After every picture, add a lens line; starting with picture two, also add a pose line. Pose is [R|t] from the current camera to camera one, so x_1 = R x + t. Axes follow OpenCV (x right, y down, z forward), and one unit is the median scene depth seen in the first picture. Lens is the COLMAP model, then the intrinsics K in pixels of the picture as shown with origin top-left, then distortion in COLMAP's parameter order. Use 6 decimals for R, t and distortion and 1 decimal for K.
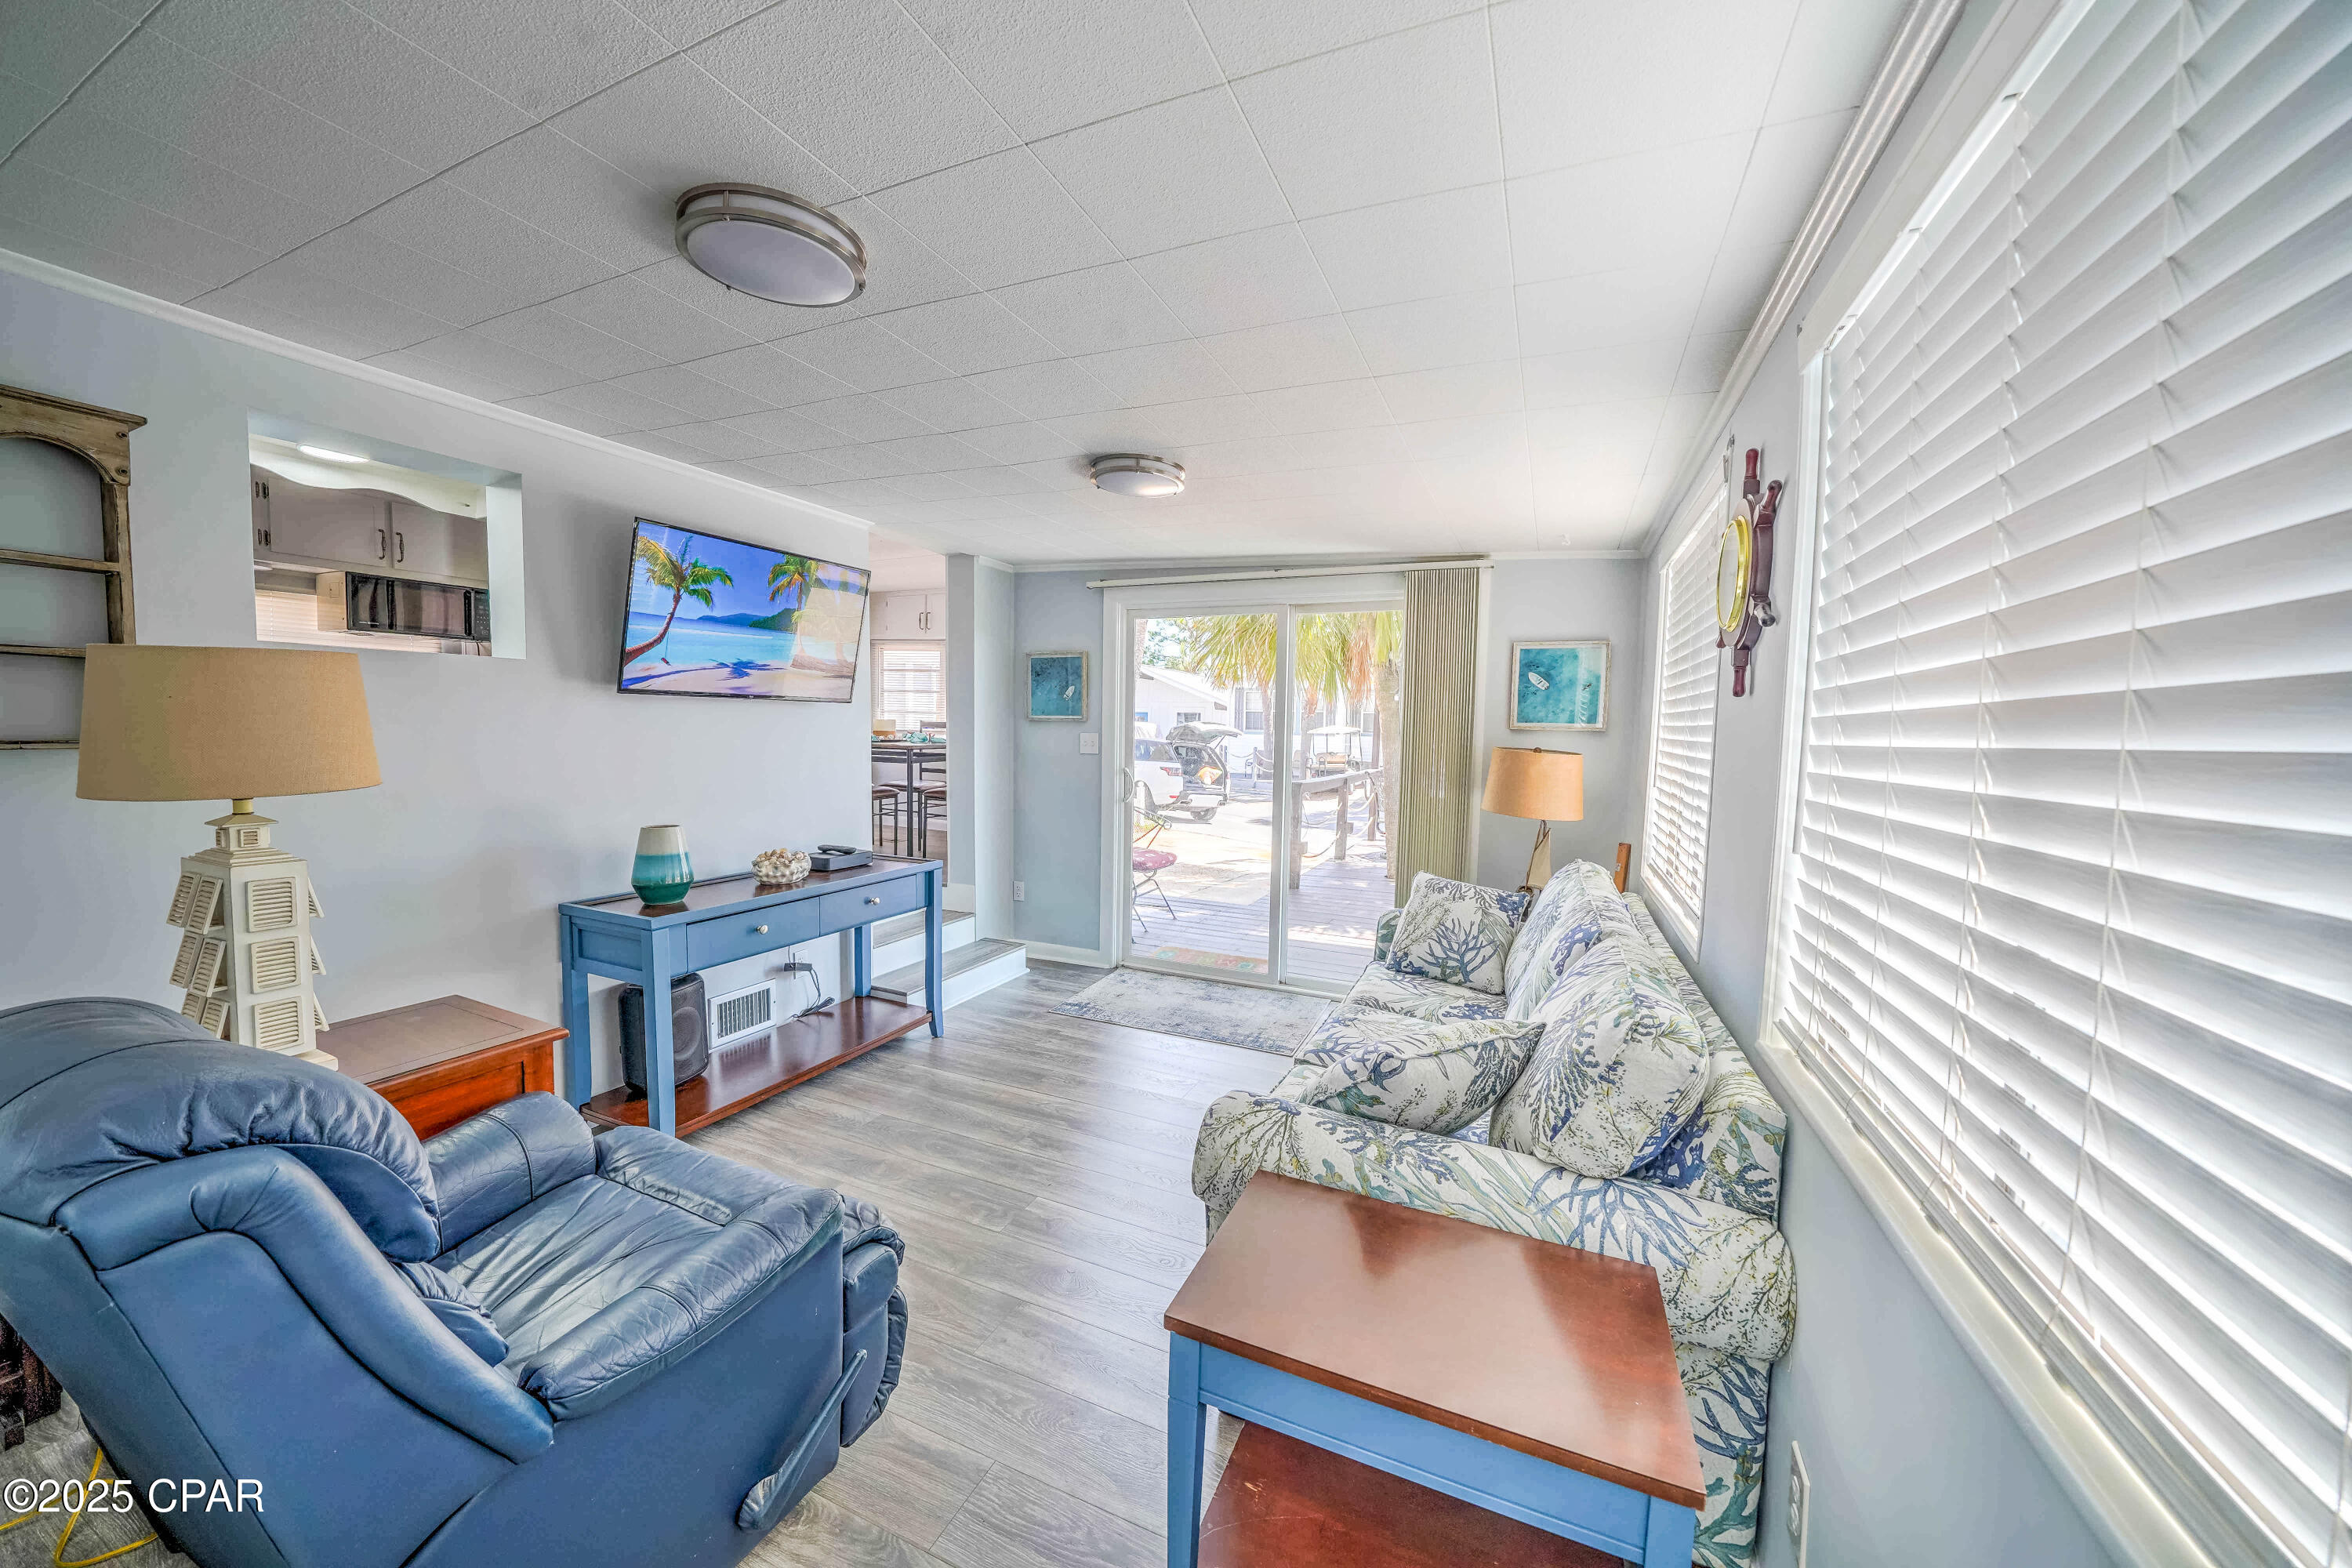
lens RADIAL K [[819.3, 0, 1160.1], [0, 819.3, 784.9], [0, 0, 1]] dist [-0.028137, 0.003492]
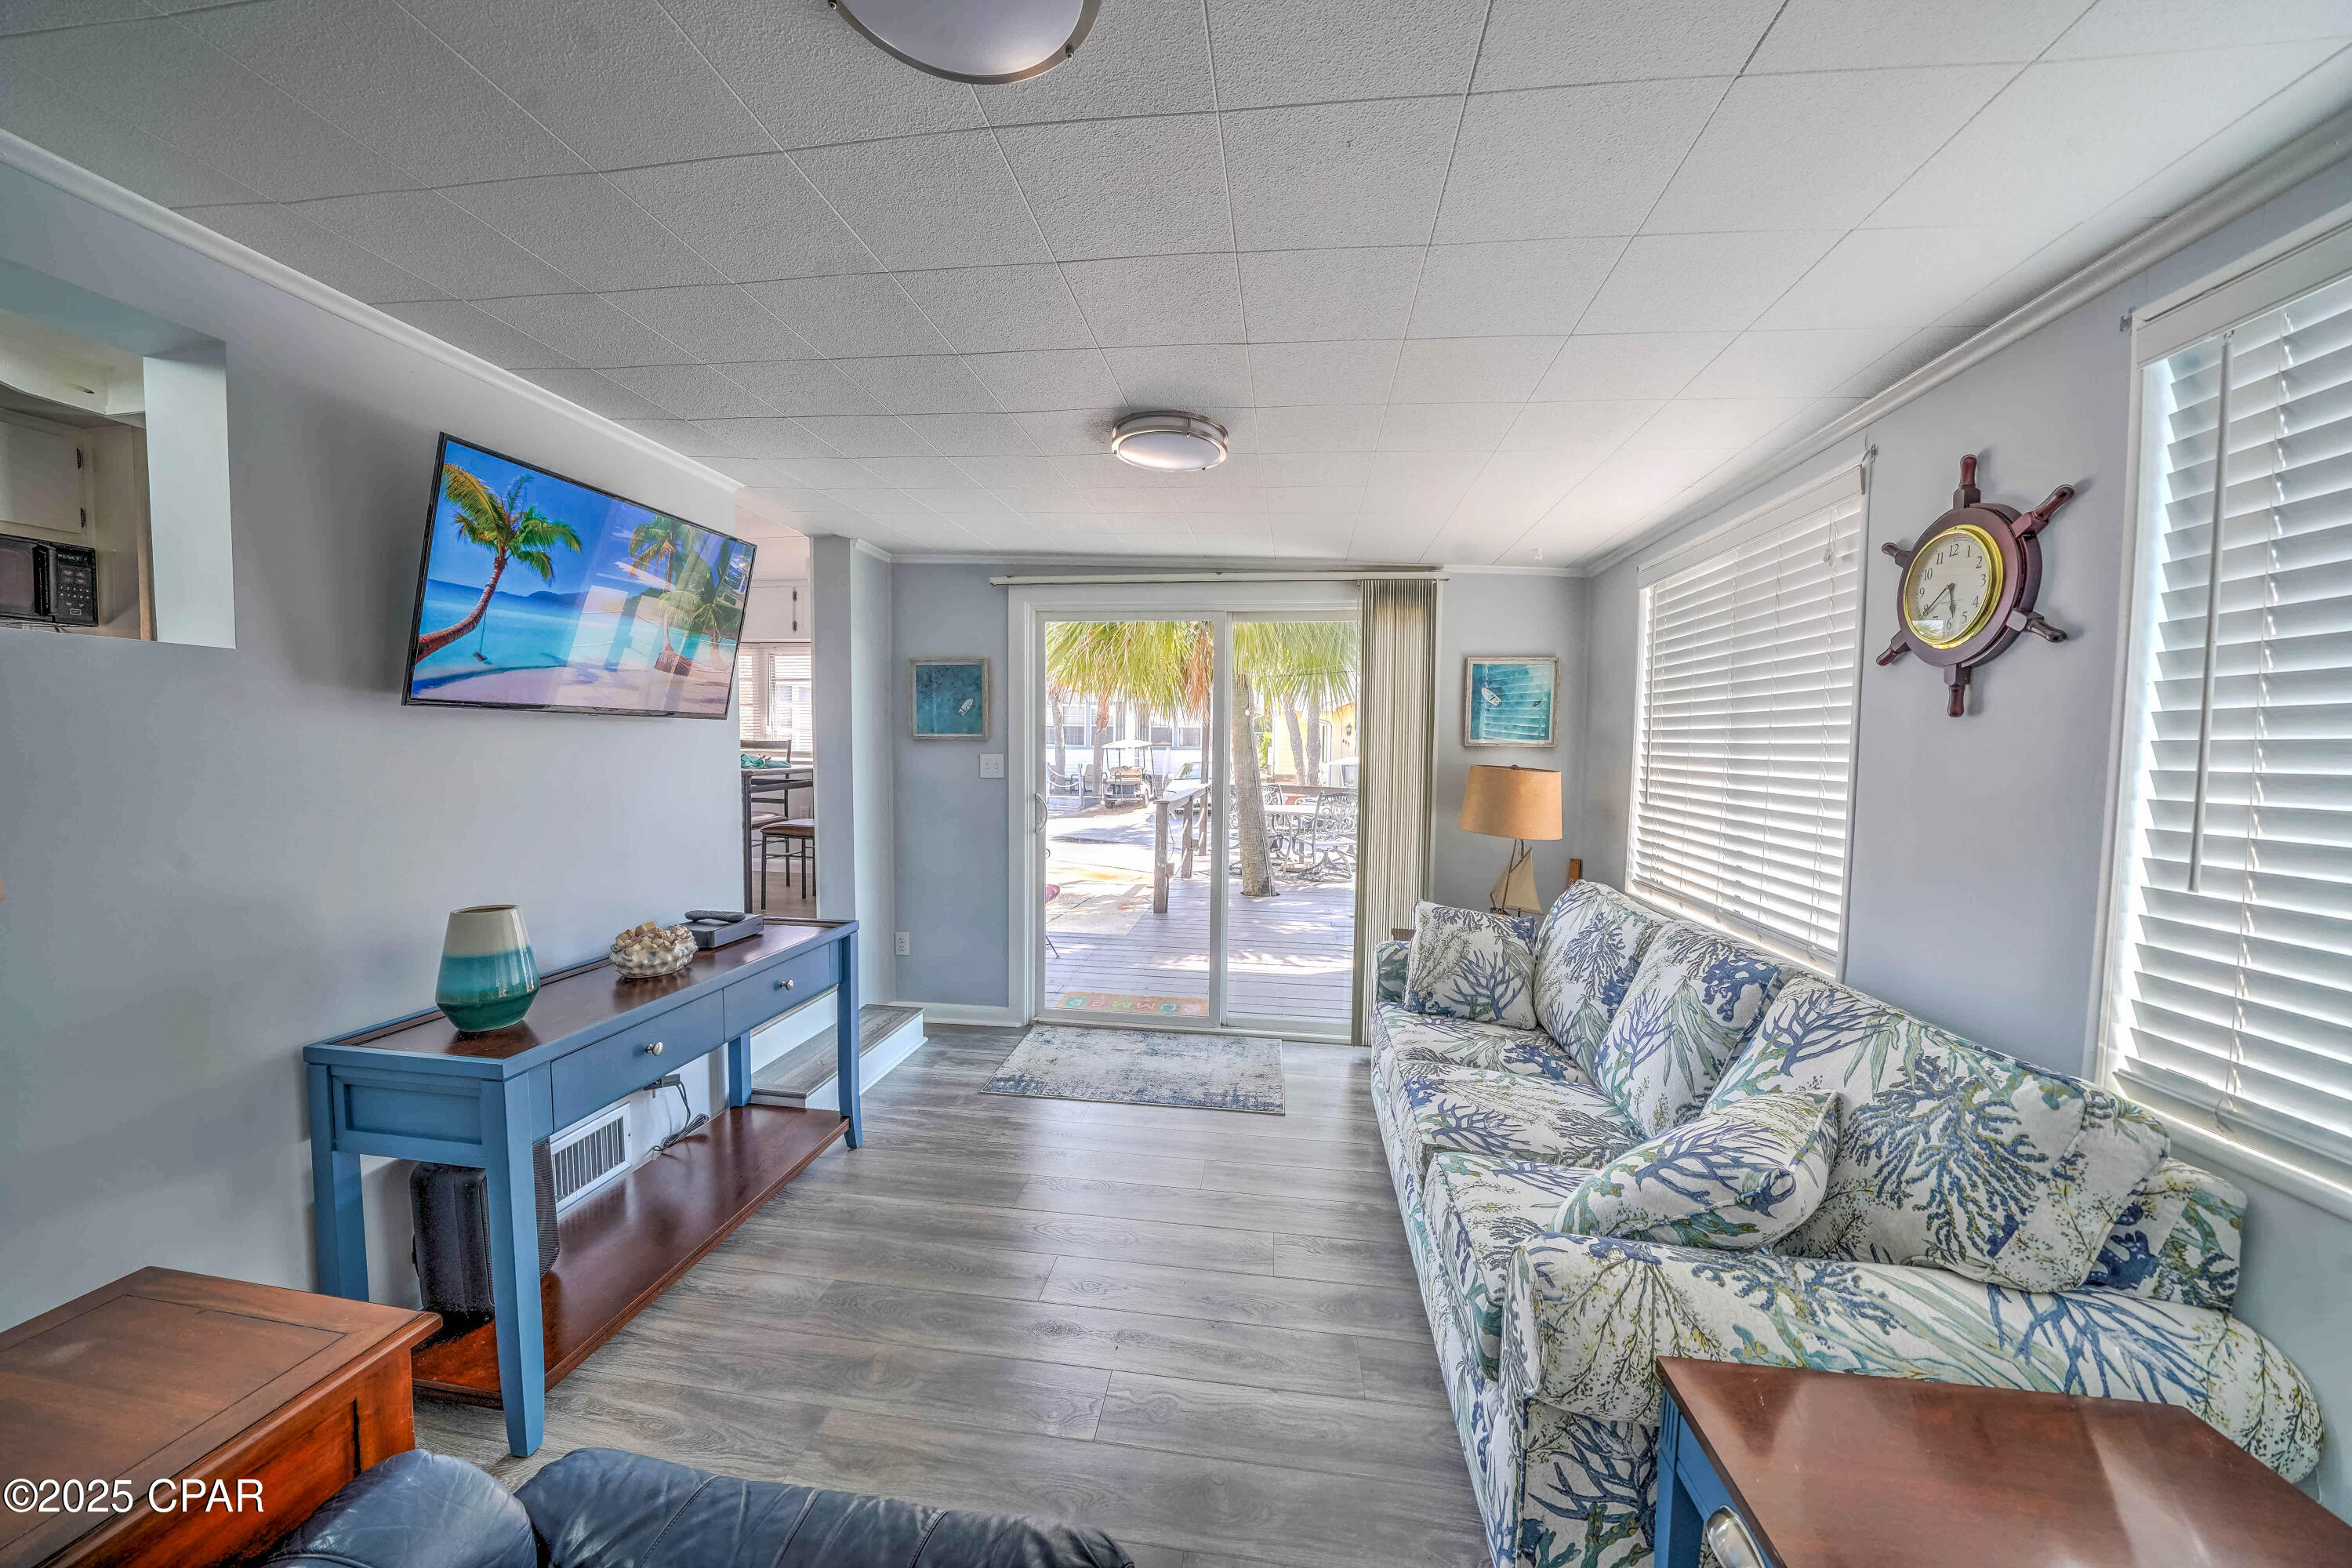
lens RADIAL K [[819.3, 0, 1154.2], [0, 819.3, 786.9], [0, 0, 1]] dist [-0.028137, 0.003492]
pose [[0.960679, -0.022811, 0.276724, -0.256456], [0.026657, 0.999593, -0.010144, -0.024746], [-0.276380, 0.017122, 0.960896, 0.211292]]
